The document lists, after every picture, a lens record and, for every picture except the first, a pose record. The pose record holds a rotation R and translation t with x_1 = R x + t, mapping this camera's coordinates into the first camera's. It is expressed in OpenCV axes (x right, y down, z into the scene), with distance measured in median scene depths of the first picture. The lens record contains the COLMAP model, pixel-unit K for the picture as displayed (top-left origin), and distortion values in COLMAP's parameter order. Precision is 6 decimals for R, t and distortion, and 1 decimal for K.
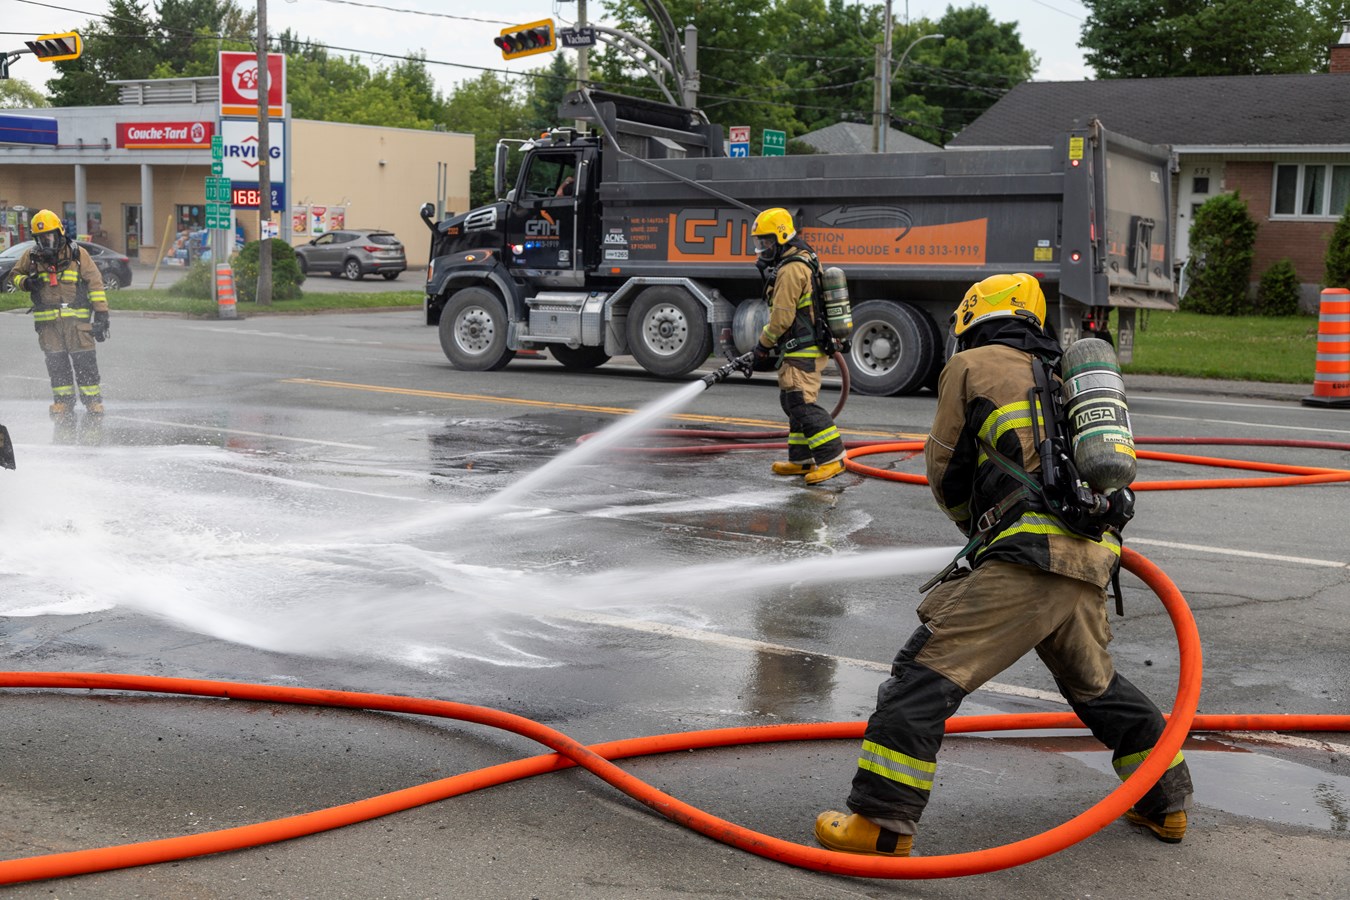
lens RADIAL K [[1717.2, 0, 687.2], [0, 1717.2, 464.8], [0, 0, 1]] dist [0.028219, 0.000000]
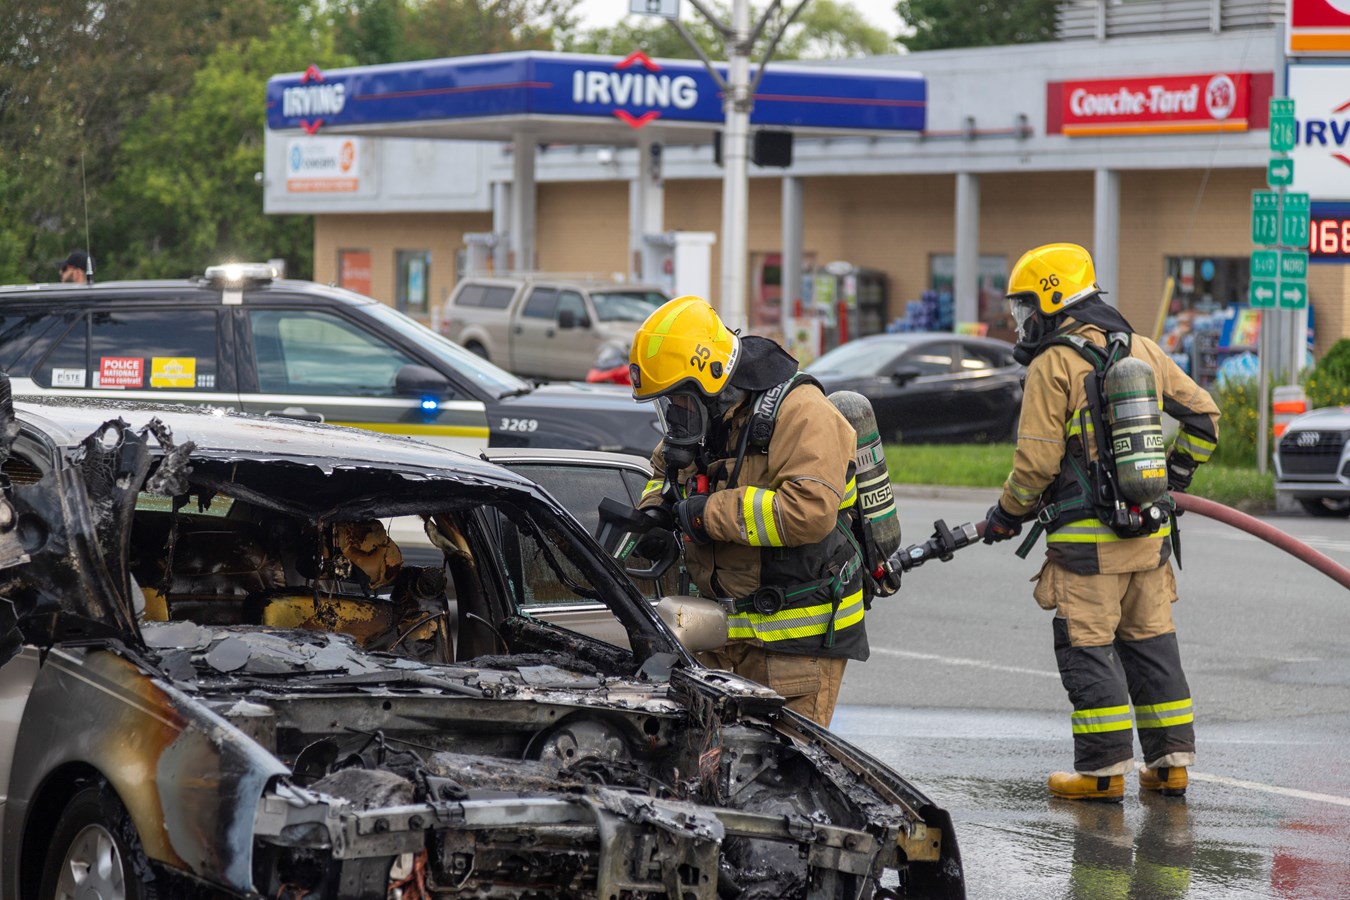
lens RADIAL K [[3908.6, 0, 685.3], [0, 3908.6, 454.0], [0, 0, 1]] dist [-0.022699, 0.000000]
pose [[0.921207, 0.008320, -0.388984, -0.016278], [-0.046699, 0.994908, -0.089315, -0.003139], [0.386260, 0.100443, 0.916905, 0.024375]]
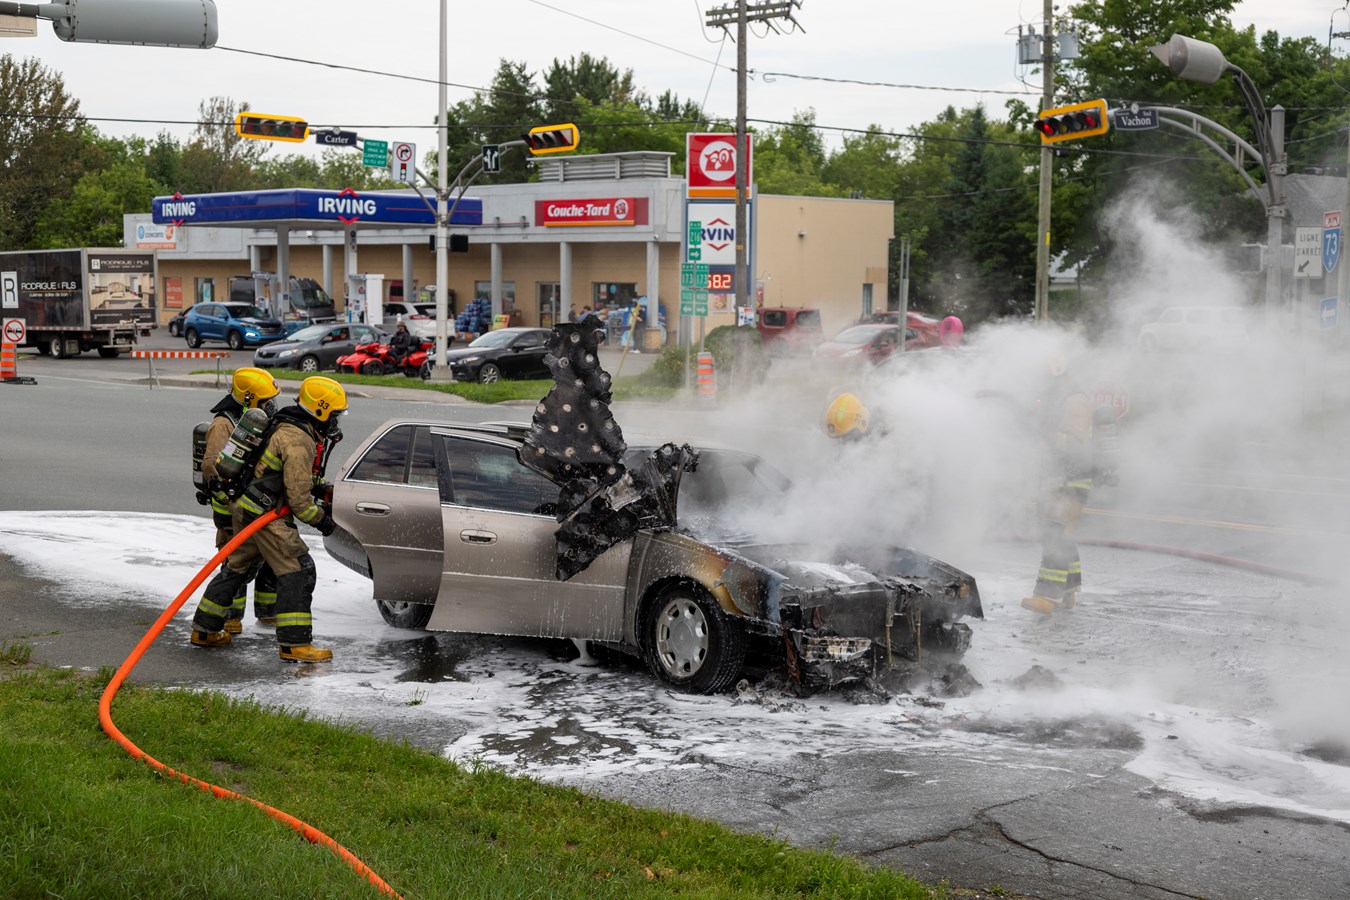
lens RADIAL K [[1891.2, 0, 683.4], [0, 1891.2, 442.3], [0, 0, 1]] dist [0.030774, 0.000000]
pose [[0.983278, -0.001315, -0.182108, -0.055025], [-0.008377, 0.998589, -0.052440, -0.006605], [0.181920, 0.053089, 0.981879, -0.027677]]
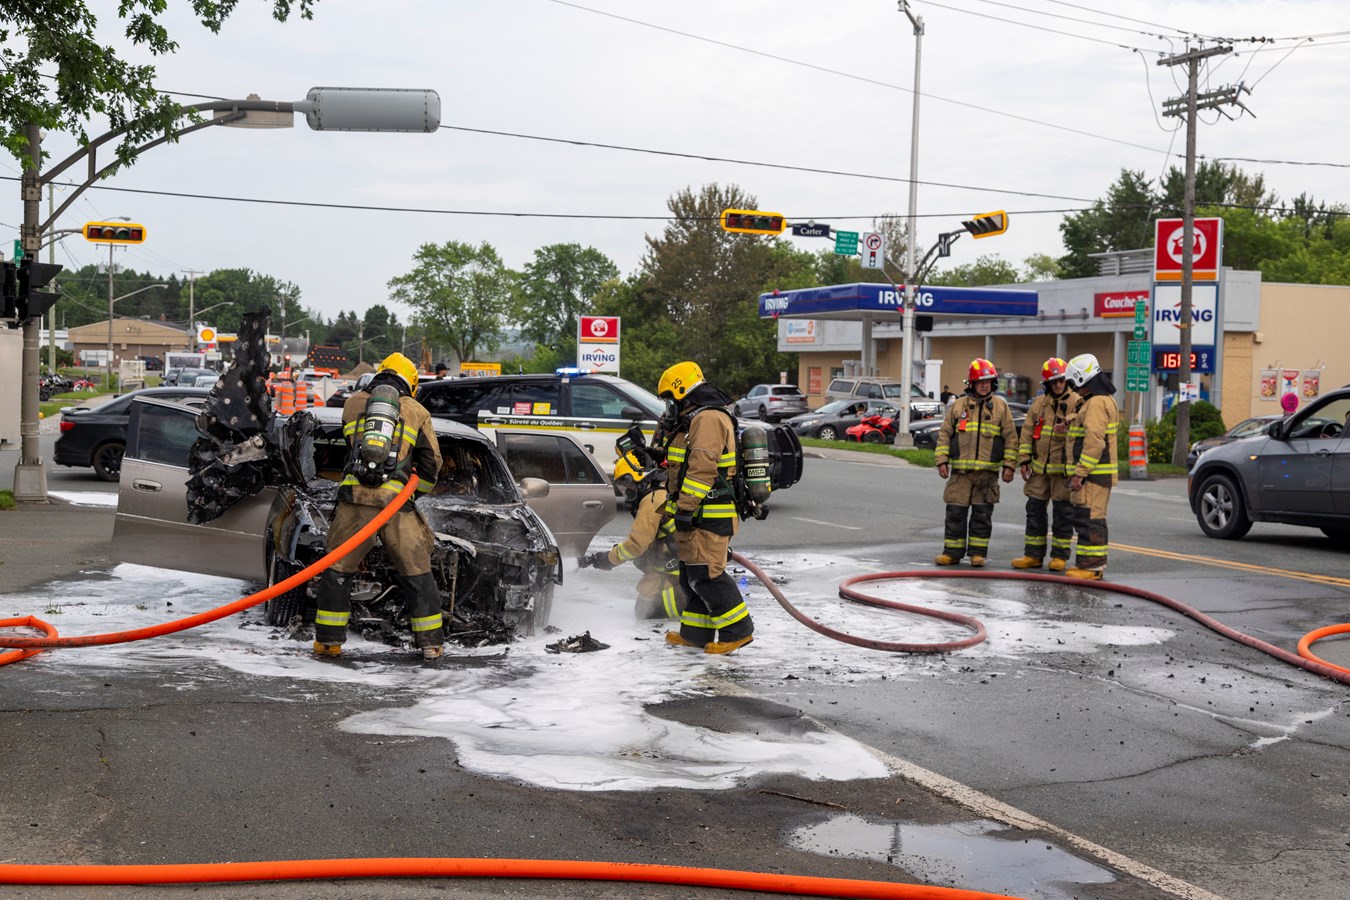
lens RADIAL K [[1717.2, 0, 687.1], [0, 1717.2, 442.6], [0, 0, 1]] dist [0.028219, 0.000000]
pose [[0.829232, 0.013984, -0.558730, 0.047811], [-0.075225, 0.993383, -0.086782, 0.000273], [0.553819, 0.113993, 0.824797, 0.015239]]
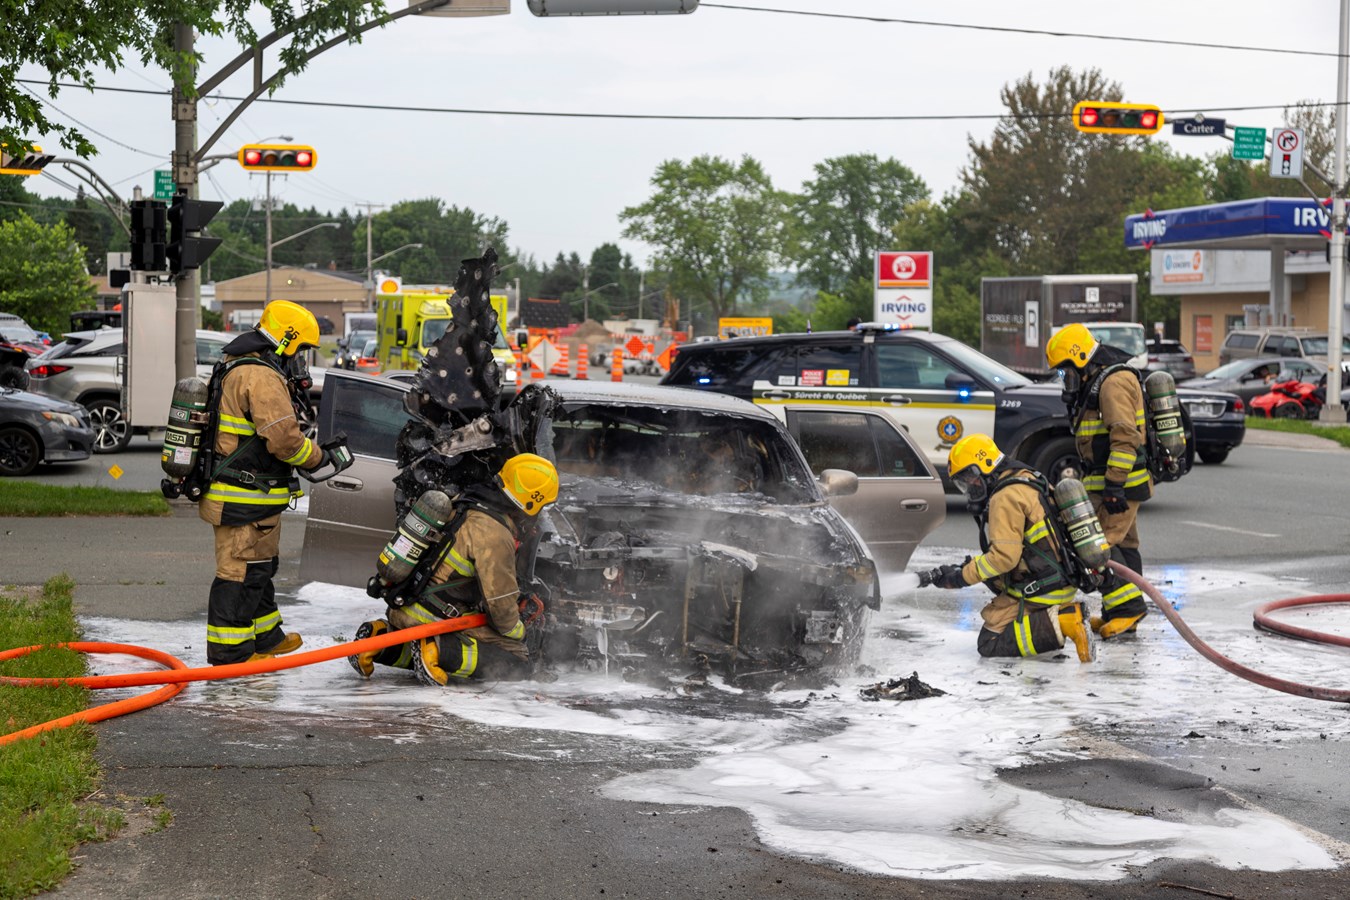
lens RADIAL K [[2314.9, 0, 688.7], [0, 2314.9, 443.9], [0, 0, 1]] dist [0.035809, 0.000000]
pose [[0.740942, 0.011291, -0.671474, 0.048215], [-0.075901, 0.994860, -0.067024, 0.000734], [0.667266, 0.100627, 0.737991, 0.011712]]
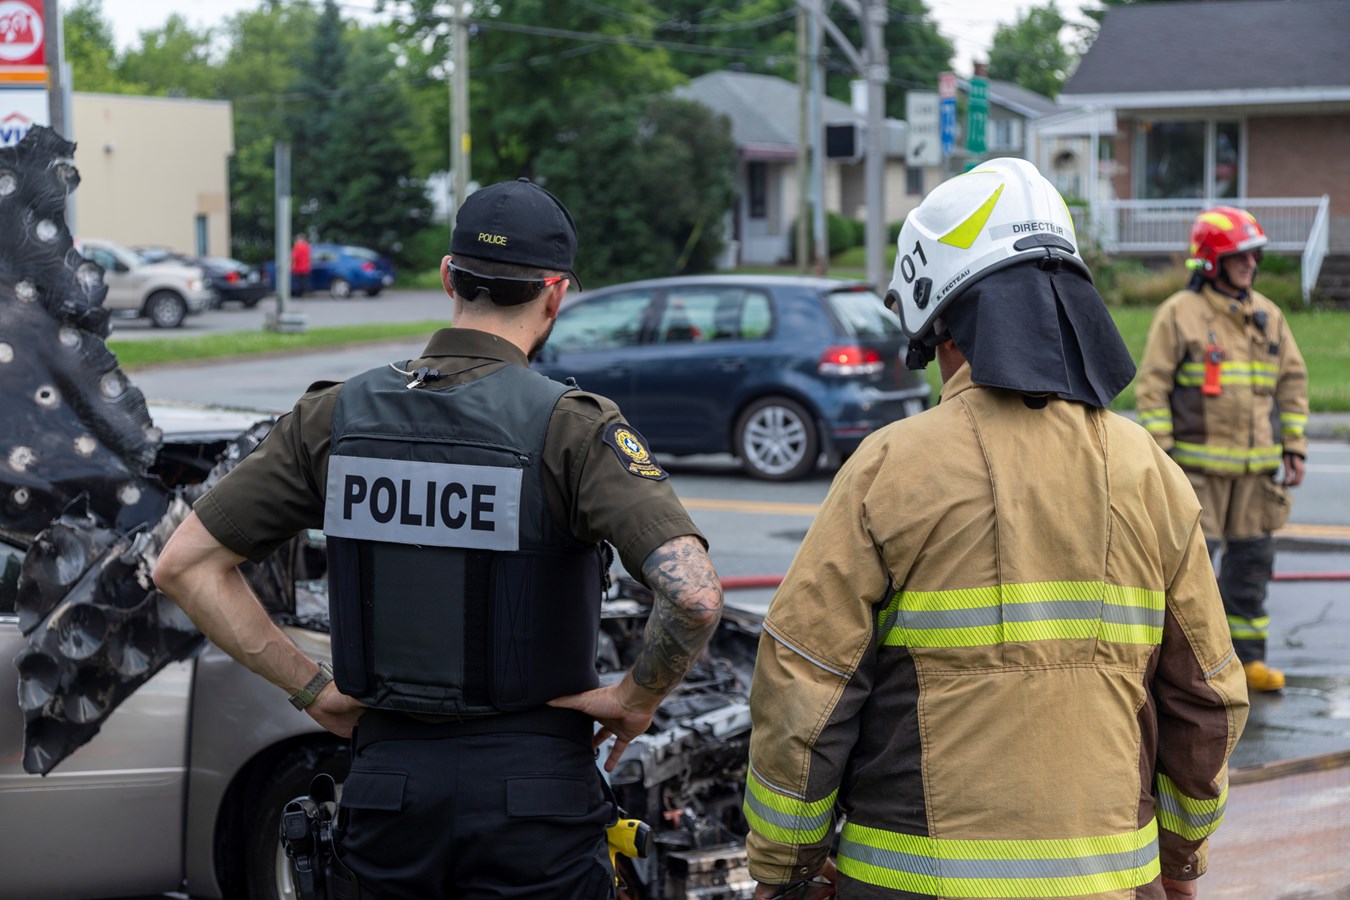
lens RADIAL K [[2317.2, 0, 689.7], [0, 2317.2, 445.6], [0, 0, 1]] dist [0.032037, 0.000000]
pose [[0.989187, -0.050650, 0.137635, -0.084167], [0.055950, 0.997823, -0.034917, -0.010583], [-0.135567, 0.042241, 0.989867, 0.050240]]
